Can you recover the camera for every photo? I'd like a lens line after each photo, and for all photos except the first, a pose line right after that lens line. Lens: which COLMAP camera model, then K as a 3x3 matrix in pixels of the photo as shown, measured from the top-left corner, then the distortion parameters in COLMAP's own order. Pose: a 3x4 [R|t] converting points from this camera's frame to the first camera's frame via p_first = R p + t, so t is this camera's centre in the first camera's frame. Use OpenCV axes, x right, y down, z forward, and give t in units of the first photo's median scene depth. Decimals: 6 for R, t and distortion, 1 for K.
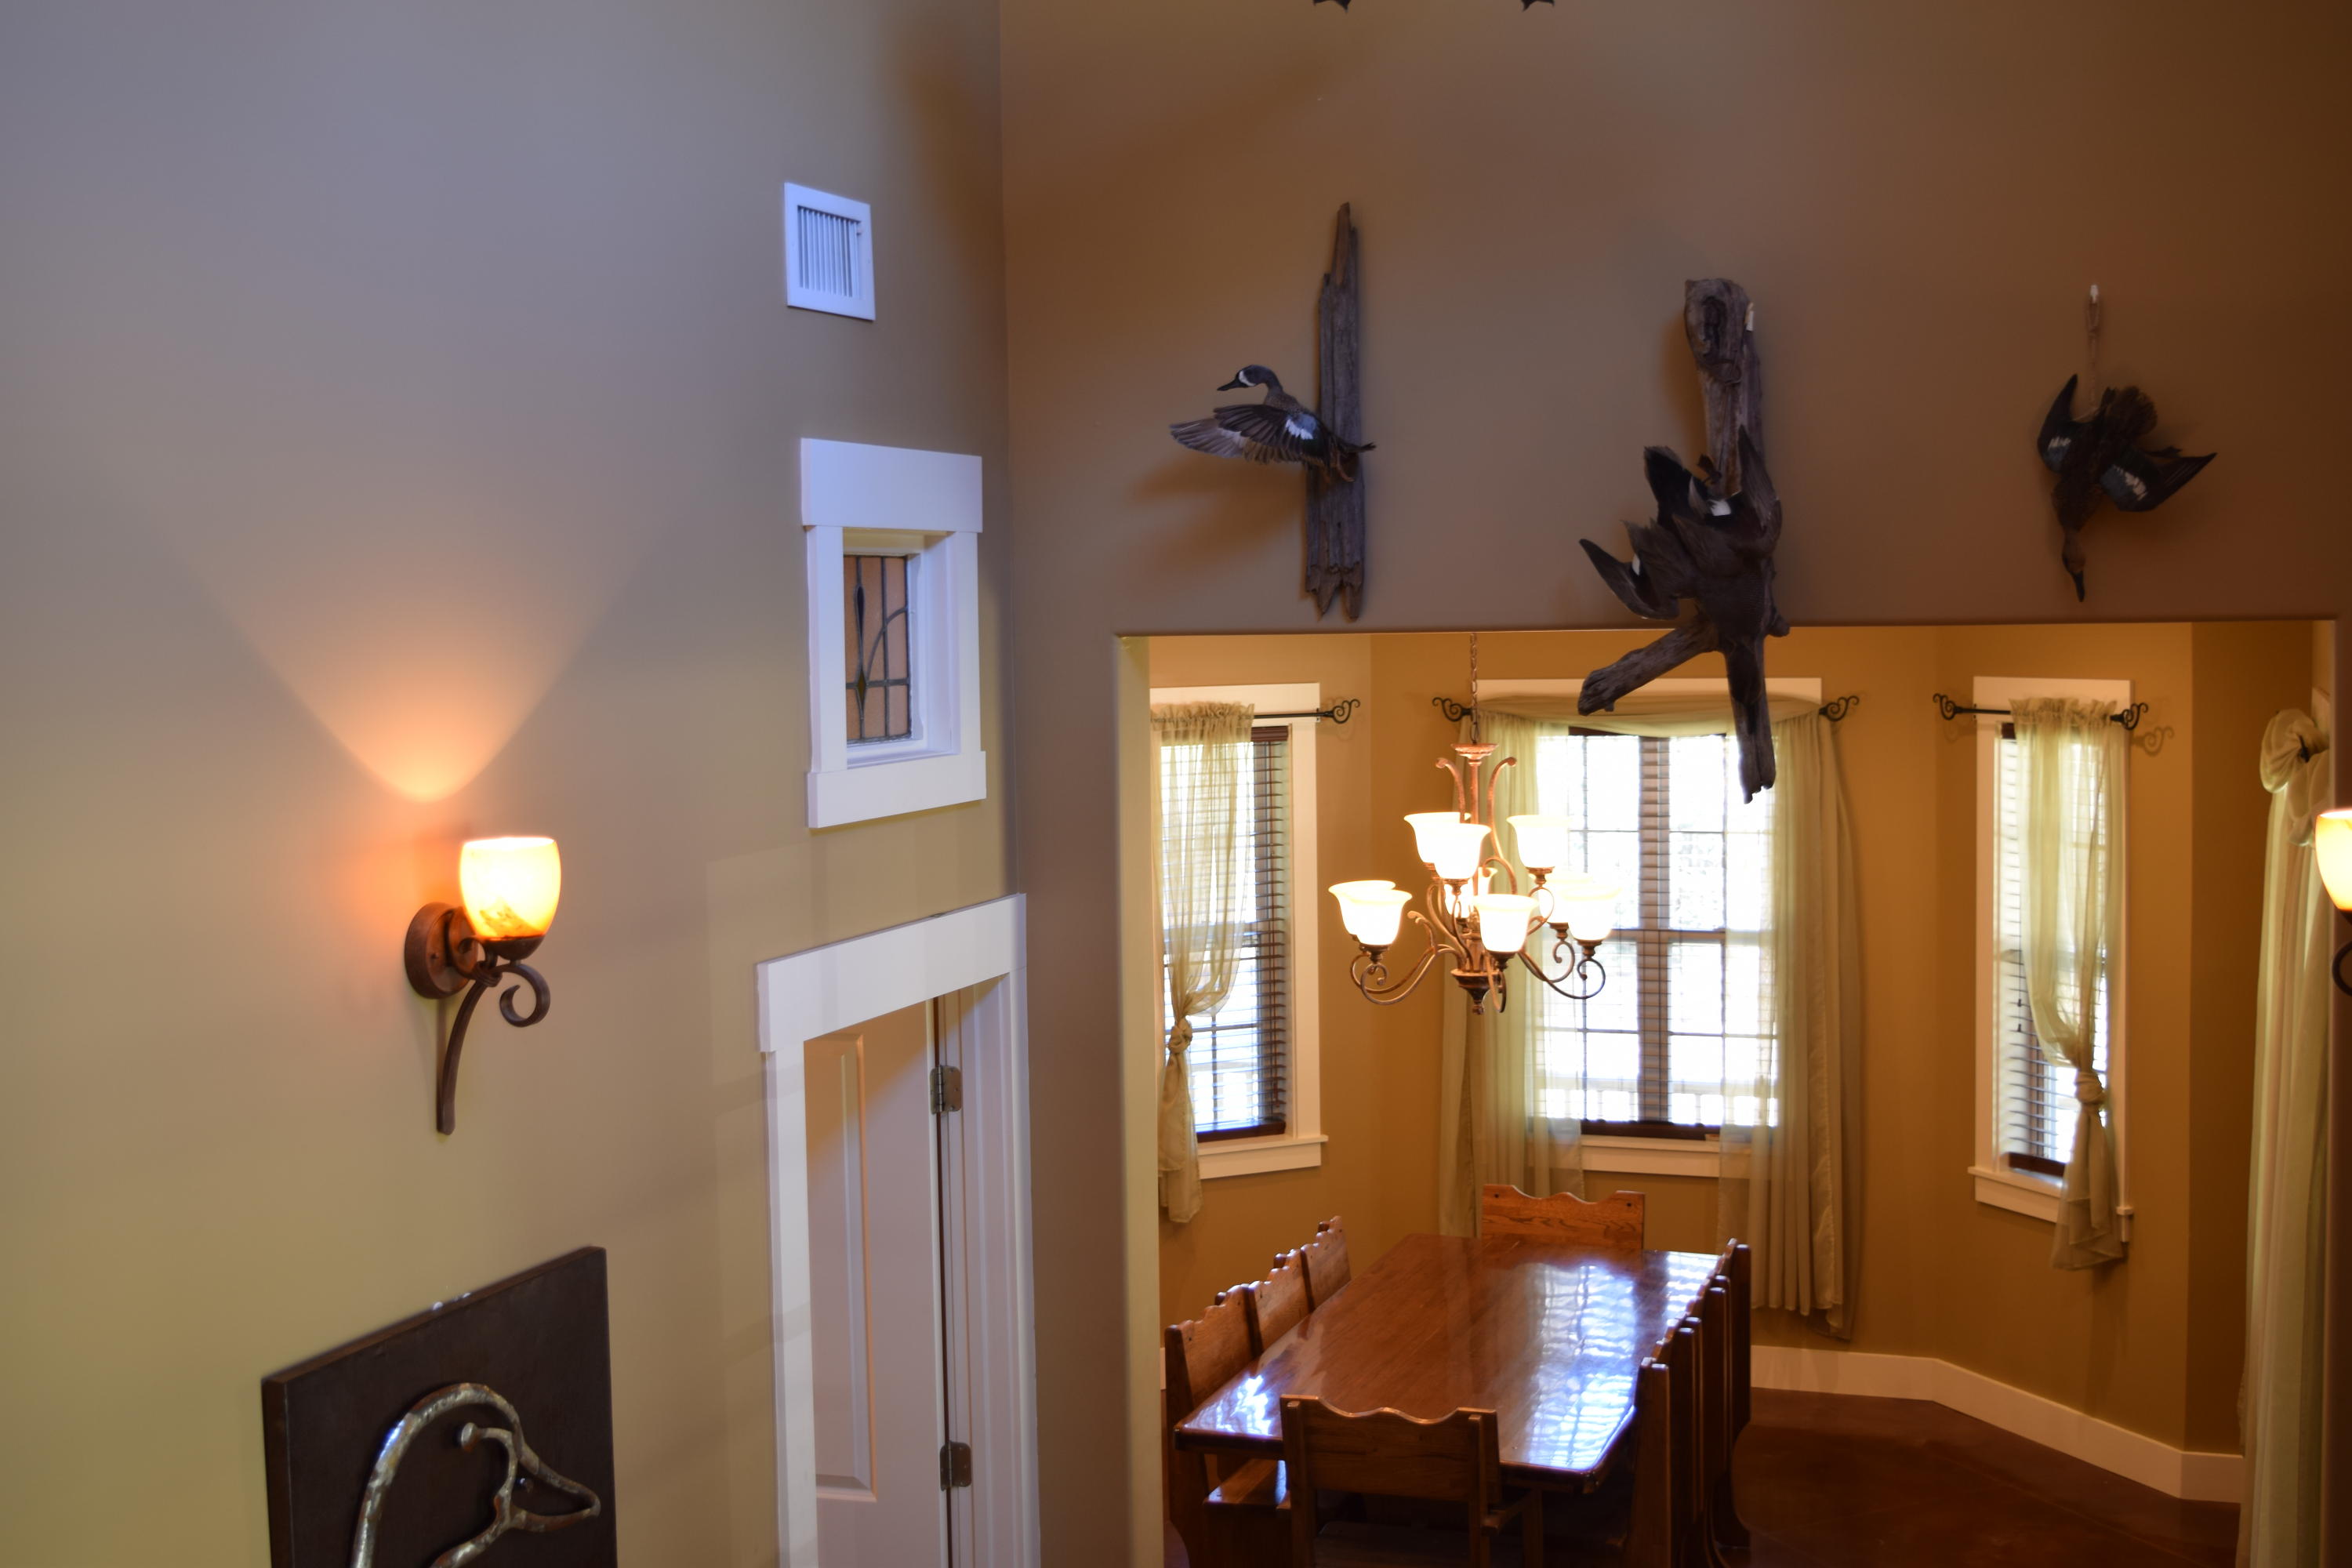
lens RADIAL K [[2719.6, 0, 1164.5], [0, 2719.6, 719.4], [0, 0, 1]] dist [-0.073486, 0.030186]
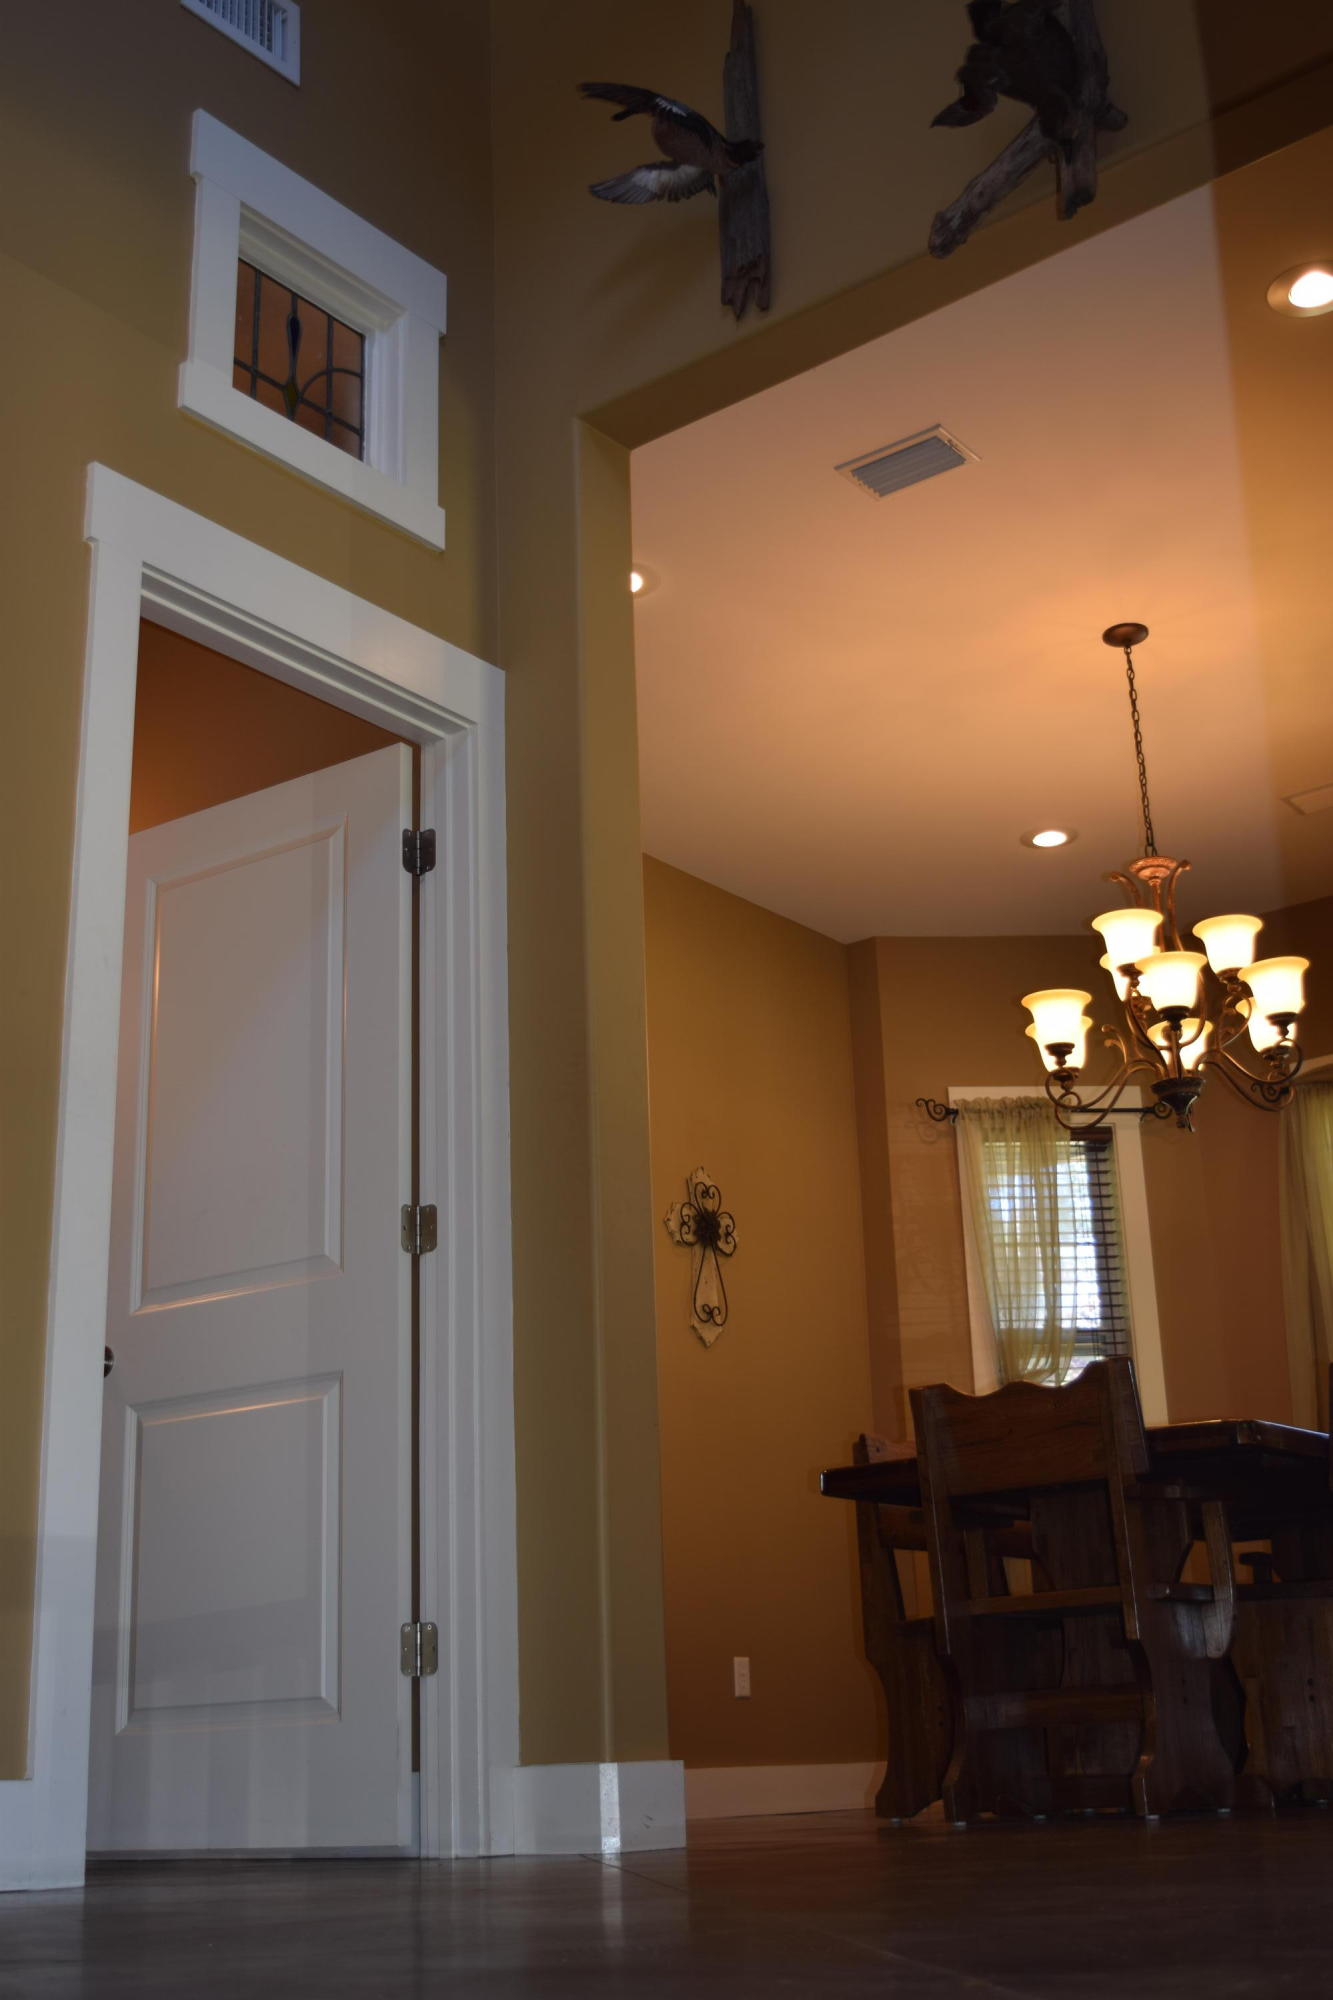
lens RADIAL K [[2312.6, 0, 666.5], [0, 2312.6, 1000.0], [0, 0, 1]] dist [-0.073486, 0.030186]
pose [[0.955139, -0.108893, -0.275411, 0.241516], [-0.000291, 0.929604, -0.368560, 0.518159], [0.296156, 0.352107, 0.887870, 0.302533]]
